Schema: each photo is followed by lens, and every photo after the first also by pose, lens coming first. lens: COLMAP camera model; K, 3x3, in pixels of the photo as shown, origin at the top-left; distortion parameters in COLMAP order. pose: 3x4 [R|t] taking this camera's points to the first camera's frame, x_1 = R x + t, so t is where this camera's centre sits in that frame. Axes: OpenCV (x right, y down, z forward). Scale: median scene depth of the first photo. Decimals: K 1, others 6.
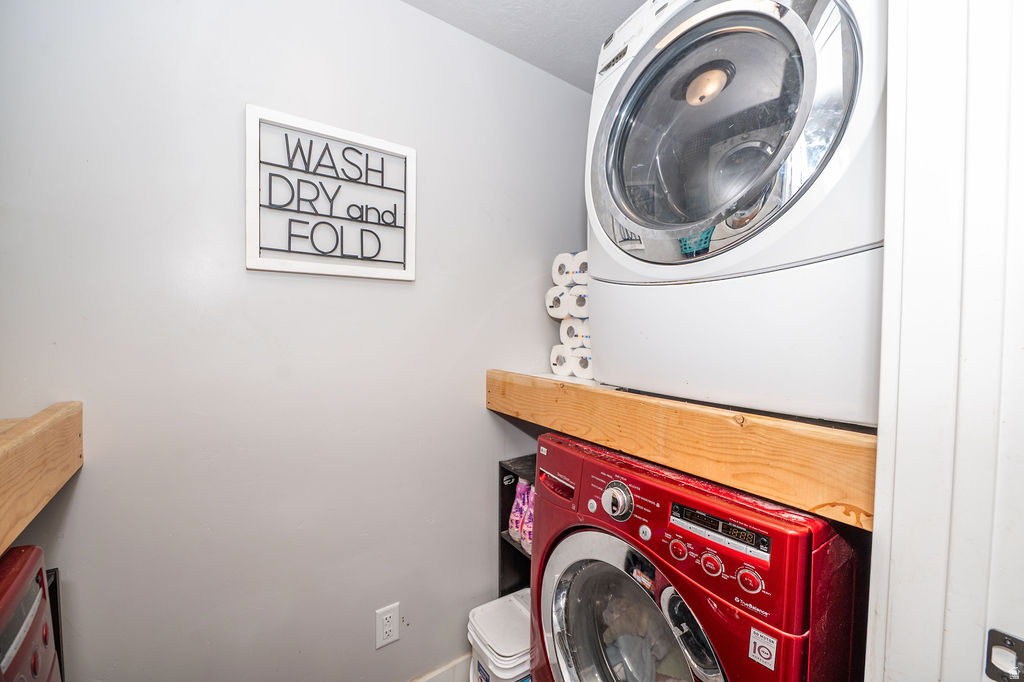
lens RADIAL K [[410.0, 0, 512.9], [0, 410.0, 339.1], [0, 0, 1]] dist [-0.010554, -0.000076]
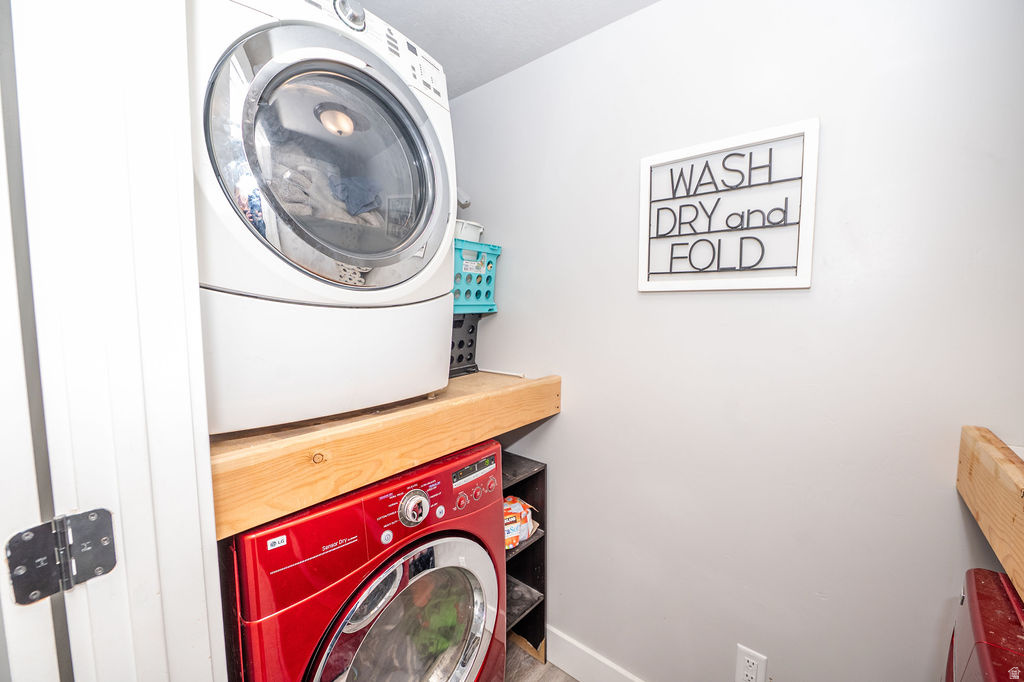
lens RADIAL K [[410.0, 0, 512.9], [0, 410.0, 339.1], [0, 0, 1]] dist [-0.010554, -0.000076]
pose [[0.233816, 0.074343, -0.969435, 0.439936], [-0.029252, 0.997159, 0.069414, -0.091077], [0.971841, 0.012128, 0.235326, 0.289377]]
